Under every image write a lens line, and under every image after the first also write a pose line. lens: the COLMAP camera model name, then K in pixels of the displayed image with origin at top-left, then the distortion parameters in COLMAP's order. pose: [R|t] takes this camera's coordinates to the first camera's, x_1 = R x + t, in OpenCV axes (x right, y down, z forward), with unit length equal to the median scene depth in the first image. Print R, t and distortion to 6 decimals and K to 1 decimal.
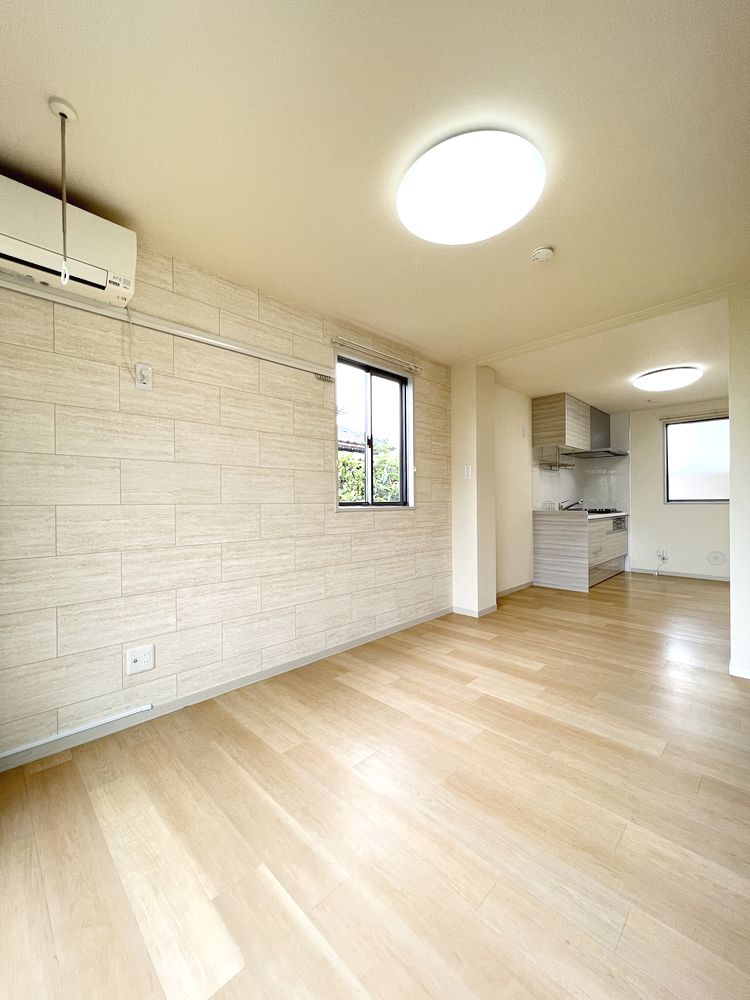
lens RADIAL K [[400.8, 0, 375.0], [0, 400.8, 500.0], [0, 0, 1]] dist [0.000967, 0.000086]
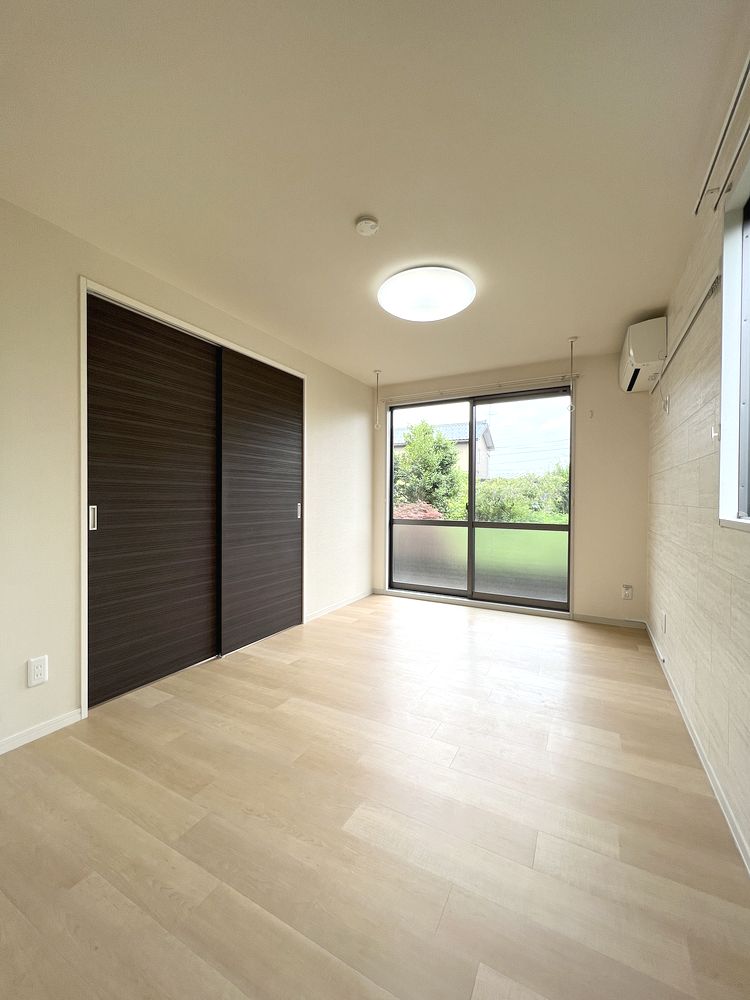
lens RADIAL K [[400.8, 0, 375.0], [0, 400.8, 500.0], [0, 0, 1]] dist [0.000967, 0.000086]
pose [[-0.958127, 0.007140, -0.286253, 0.565685], [0.004568, 0.999943, 0.009650, -0.013699], [0.286306, 0.007938, -0.958105, 1.601151]]
